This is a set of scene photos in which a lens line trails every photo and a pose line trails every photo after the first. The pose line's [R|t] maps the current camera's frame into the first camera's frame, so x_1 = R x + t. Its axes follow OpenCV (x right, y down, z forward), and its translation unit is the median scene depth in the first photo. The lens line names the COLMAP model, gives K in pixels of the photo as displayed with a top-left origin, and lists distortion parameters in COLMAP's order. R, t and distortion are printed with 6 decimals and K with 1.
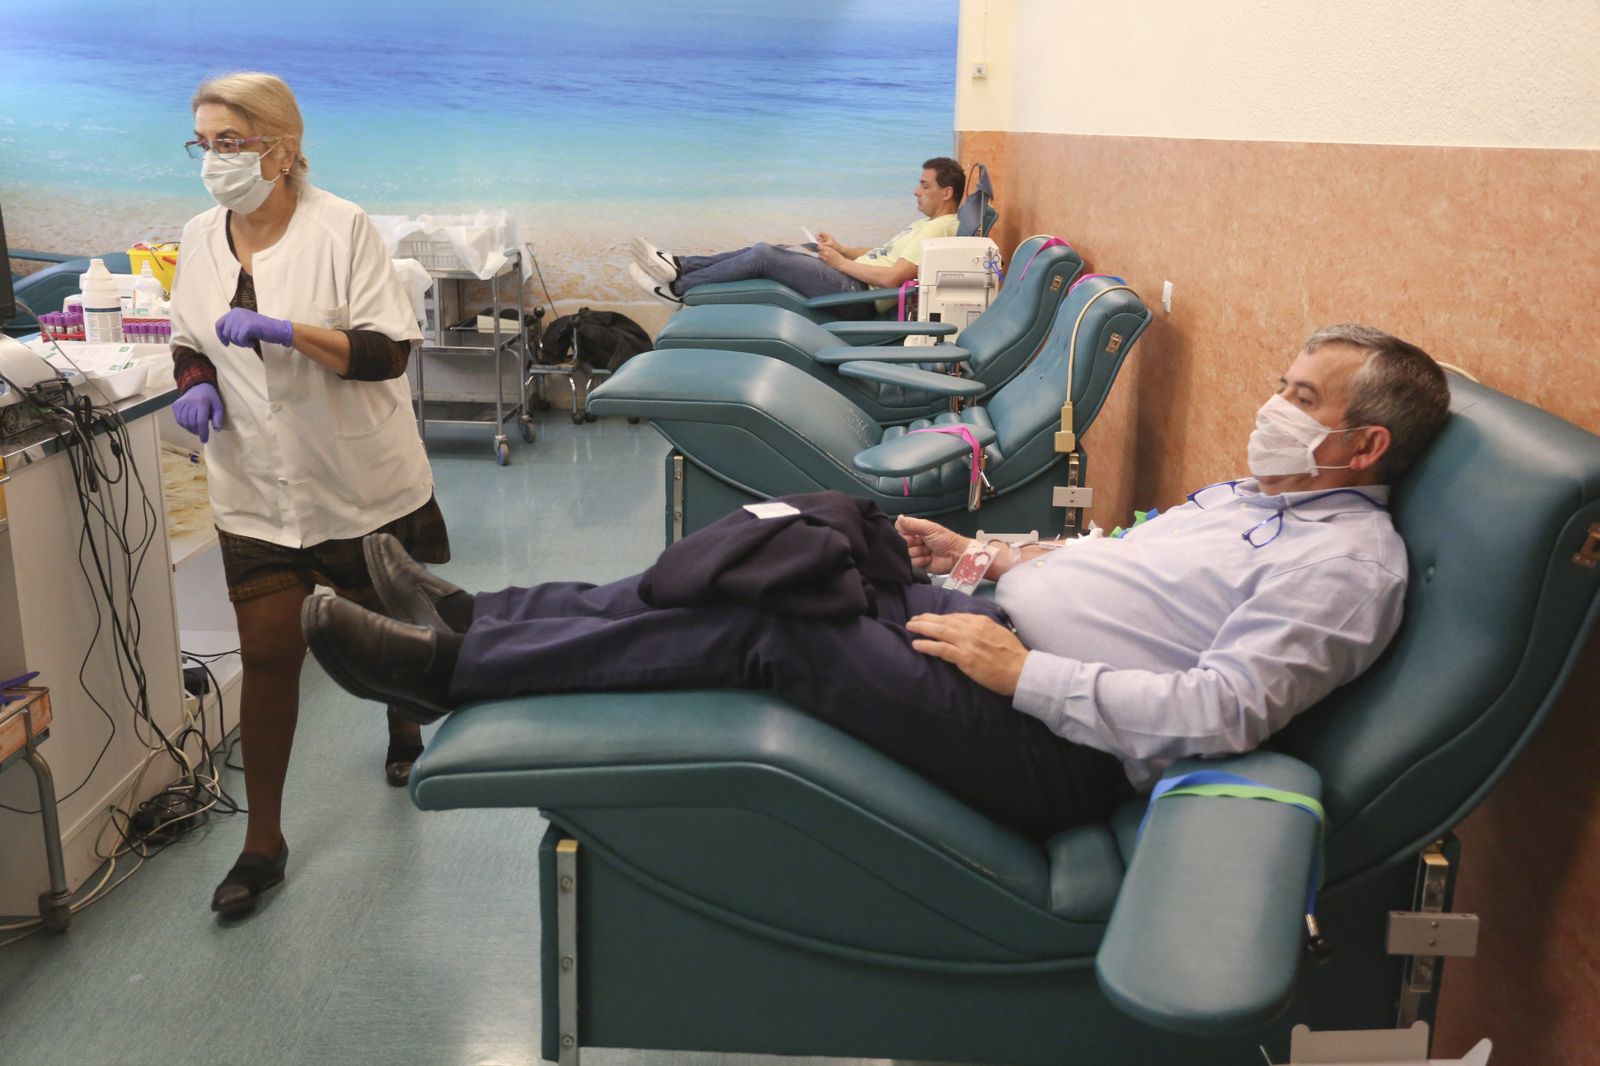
lens RADIAL K [[1382.6, 0, 860.6], [0, 1382.6, 528.6], [0, 0, 1]] dist [-0.008174, 0.112836]
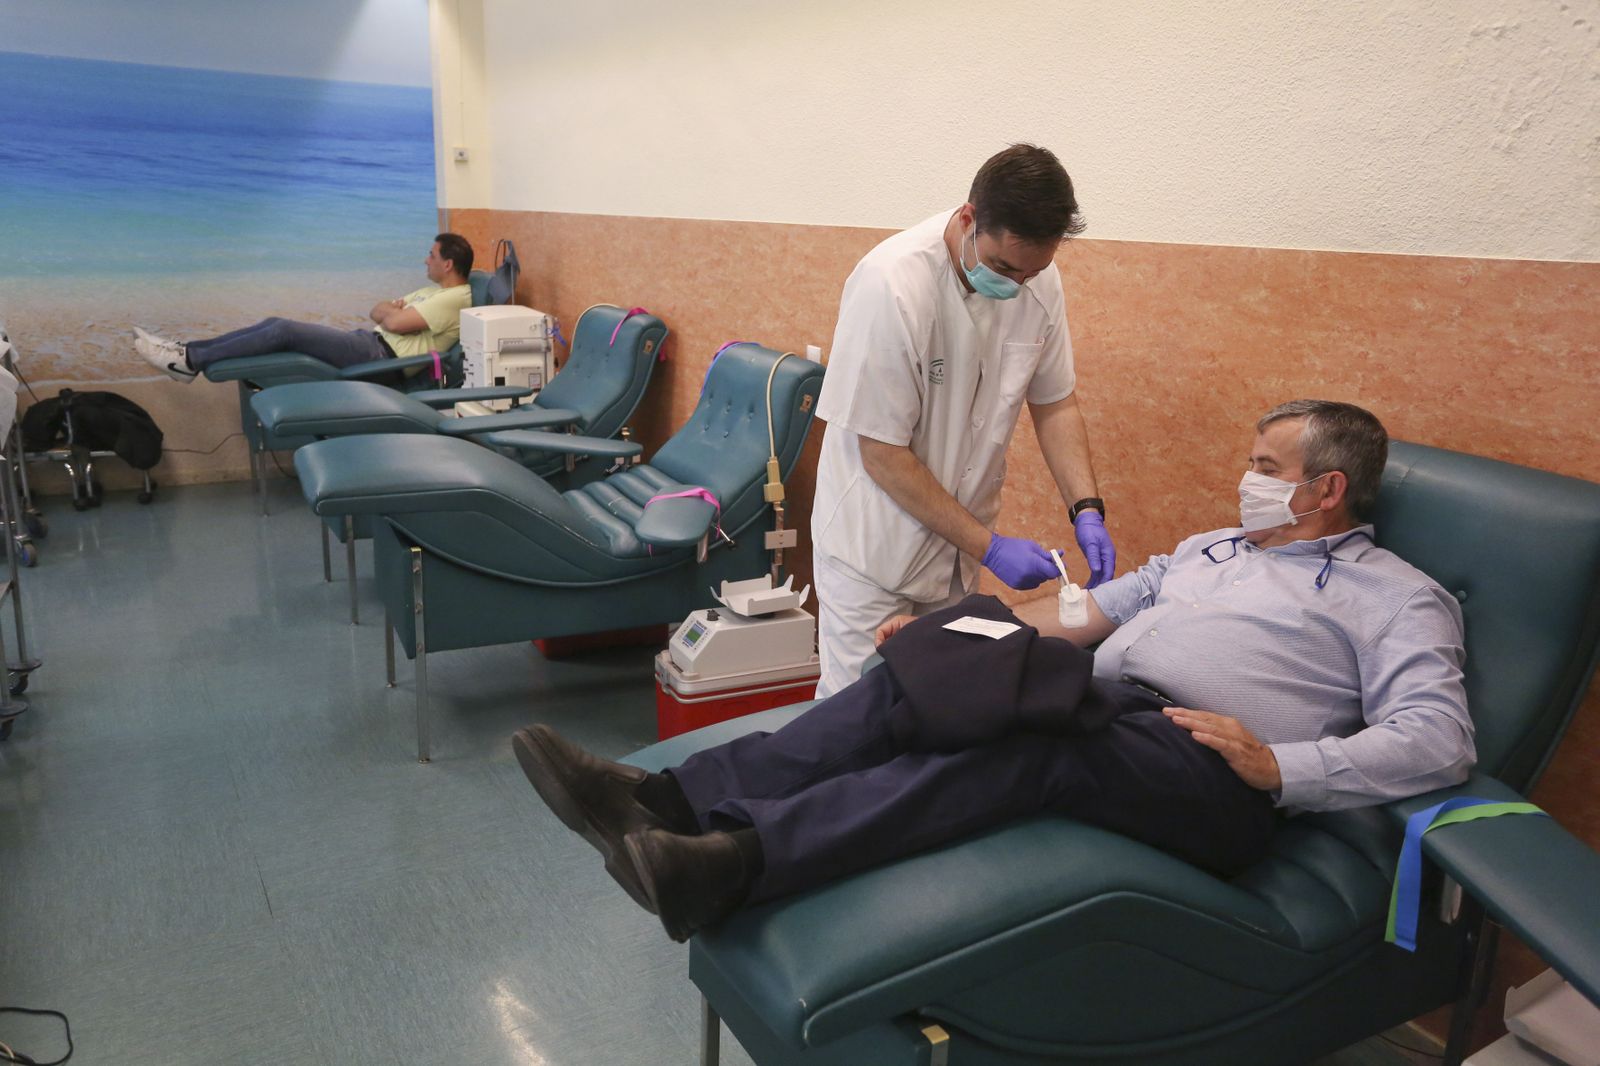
lens RADIAL K [[1129.4, 0, 800.0], [0, 1129.4, 533.0], [0, 0, 1]] dist [-0.034029, 0.060462]
pose [[0.880973, -0.122152, 0.457128, -0.124175], [0.119287, 0.992234, 0.035251, -0.028409], [-0.457884, 0.023474, 0.888702, 0.078993]]
